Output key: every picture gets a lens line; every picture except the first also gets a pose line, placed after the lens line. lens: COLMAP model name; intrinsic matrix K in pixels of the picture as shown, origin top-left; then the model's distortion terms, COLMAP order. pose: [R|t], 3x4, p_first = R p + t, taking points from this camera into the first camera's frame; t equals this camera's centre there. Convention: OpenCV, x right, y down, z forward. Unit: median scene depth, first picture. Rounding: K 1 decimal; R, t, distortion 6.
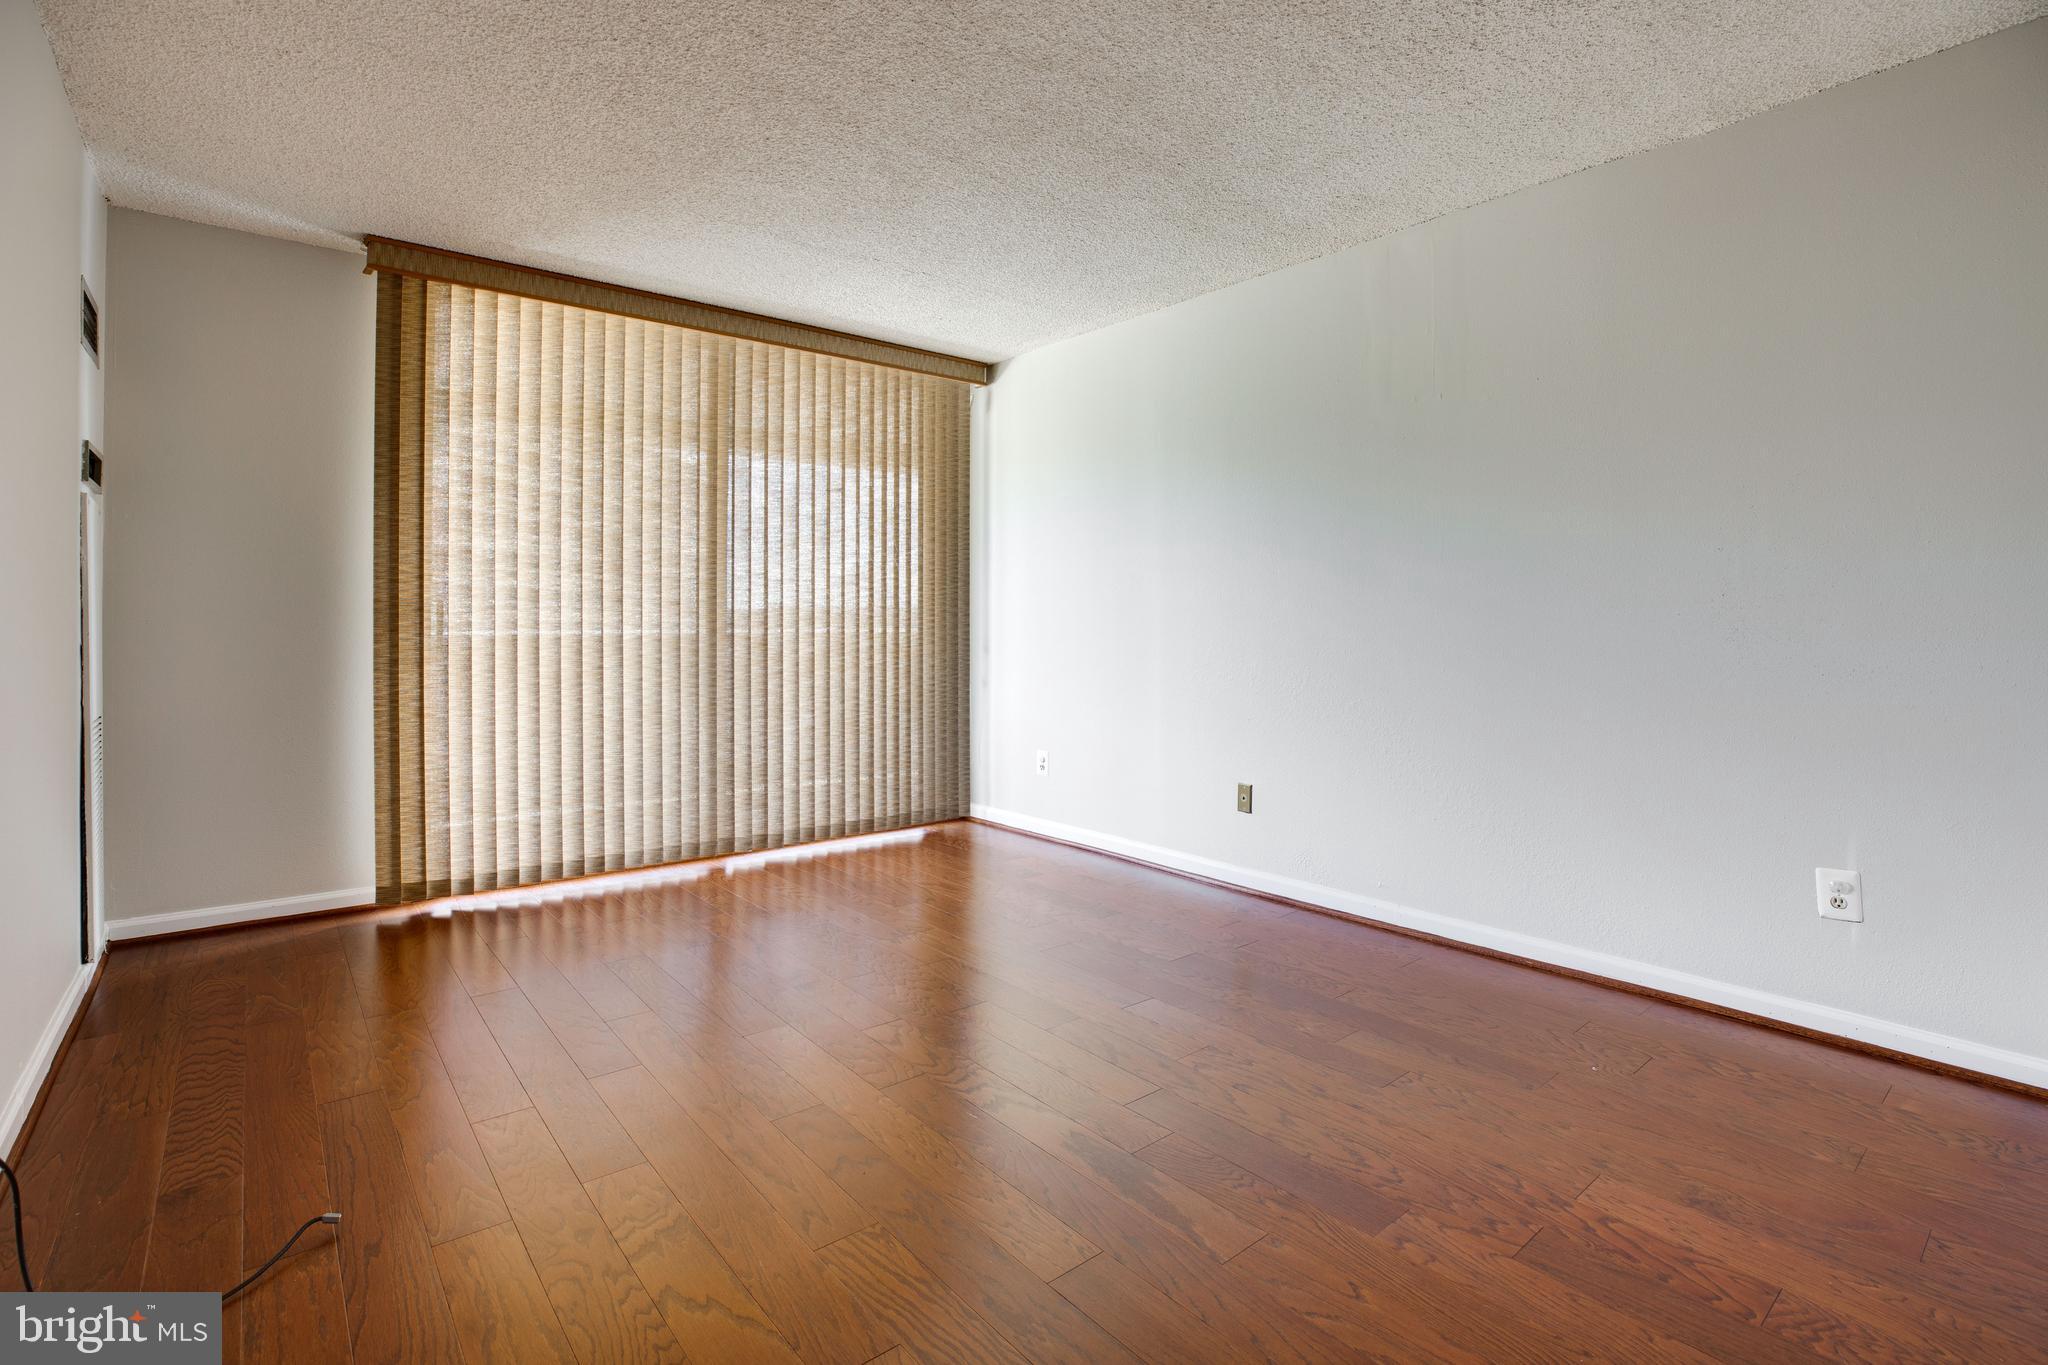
lens RADIAL K [[943.1, 0, 1019.1], [0, 943.1, 665.1], [0, 0, 1]] dist [-0.046841, 0.011948]
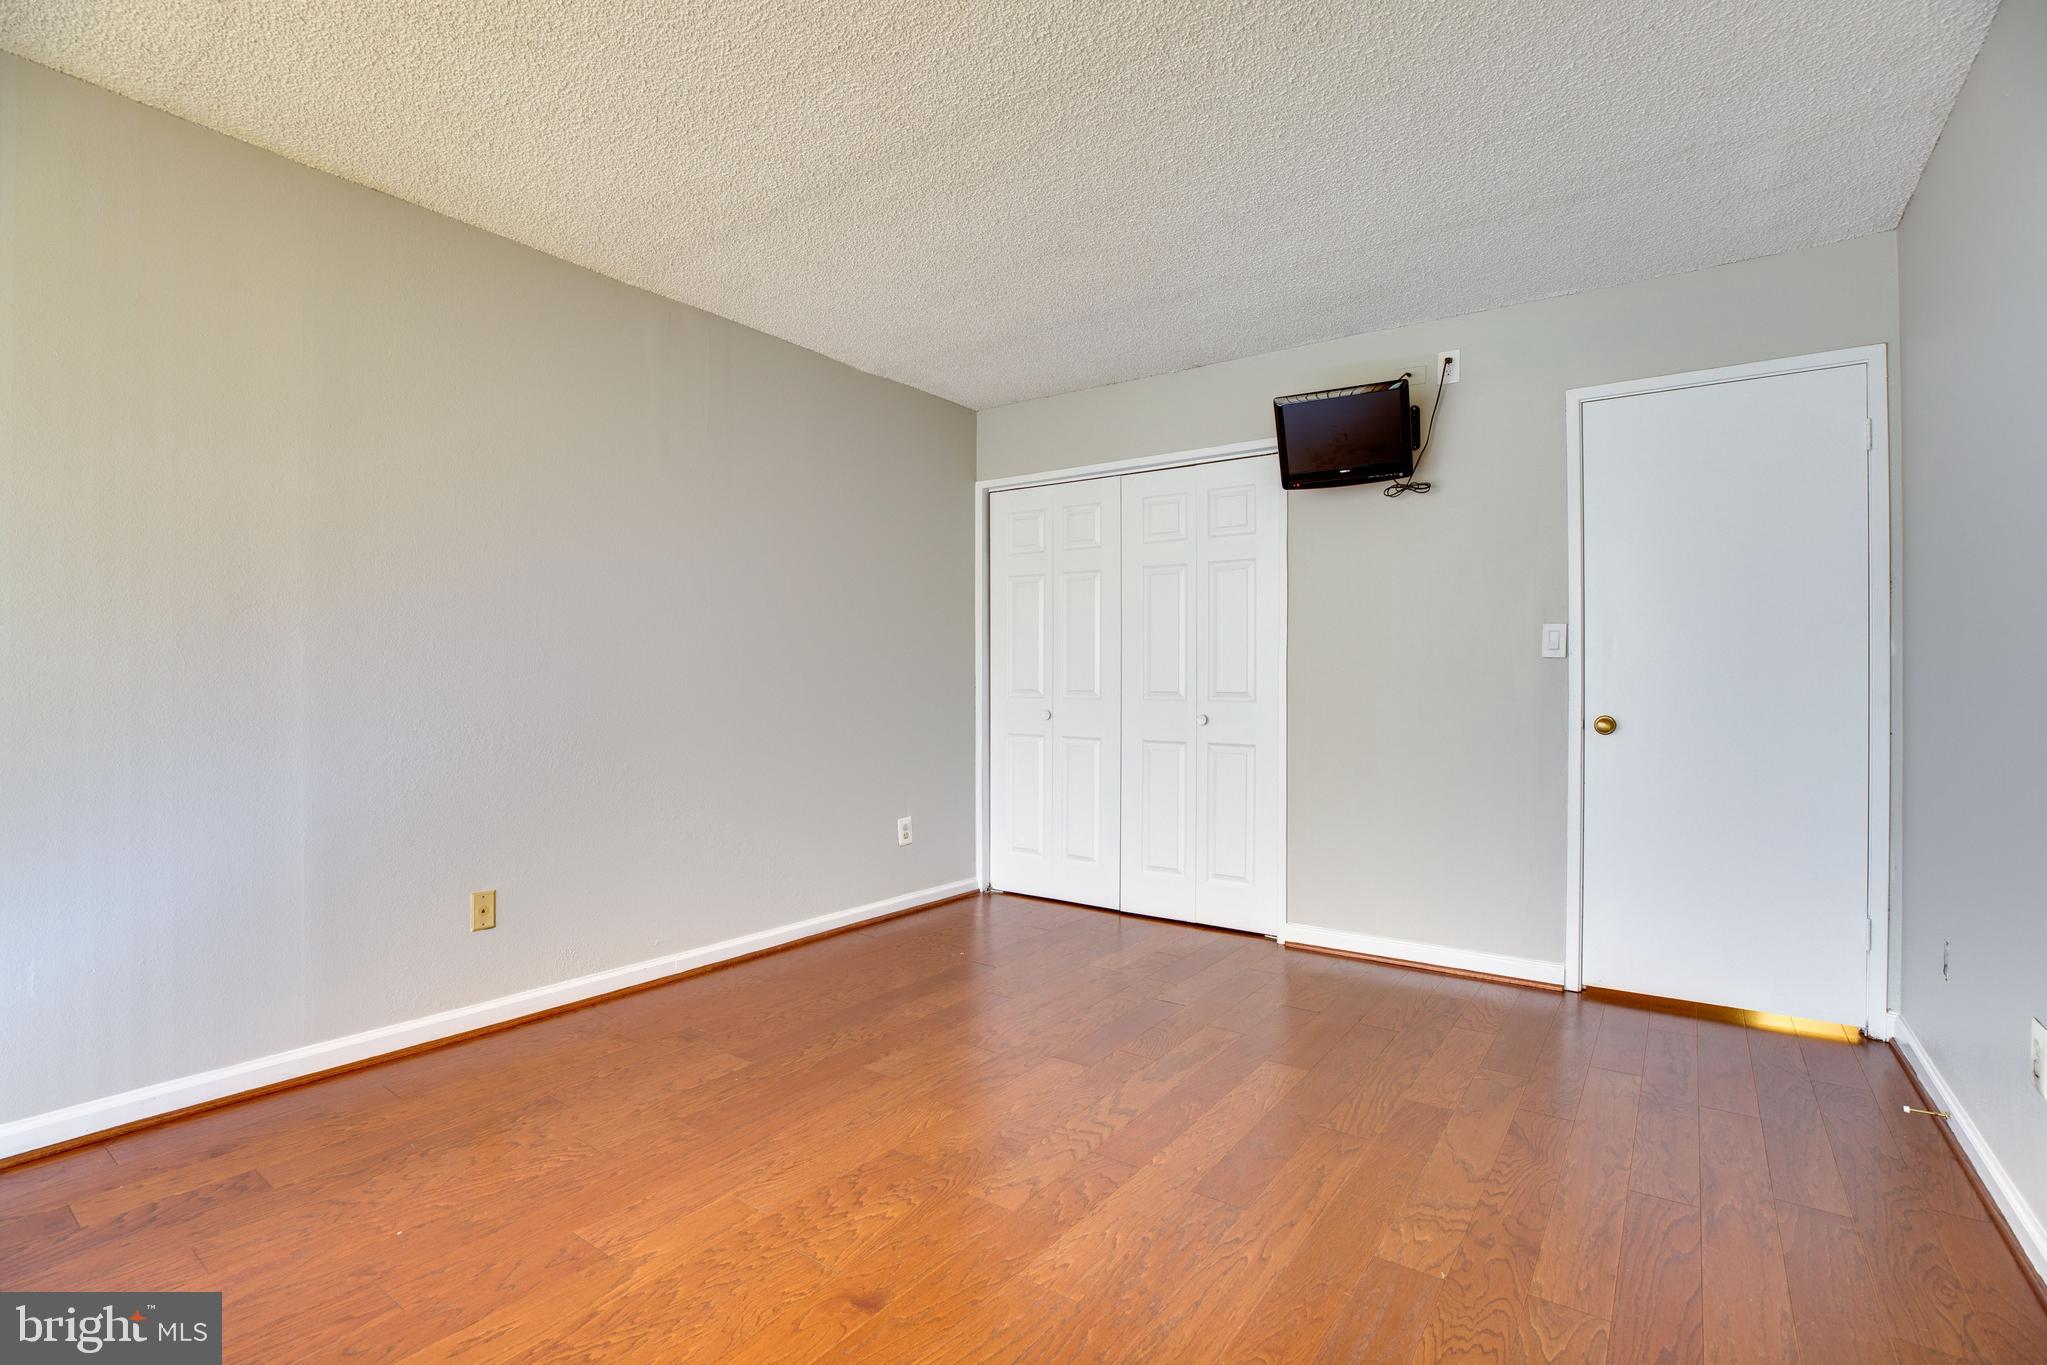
lens RADIAL K [[942.6, 0, 1018.6], [0, 942.6, 665.1], [0, 0, 1]] dist [-0.046841, 0.011948]
pose [[-0.274509, 0.009473, 0.961538, -1.000127], [0.018291, 0.999822, -0.004628, -0.071642], [-0.961410, 0.016317, -0.274634, 1.301640]]
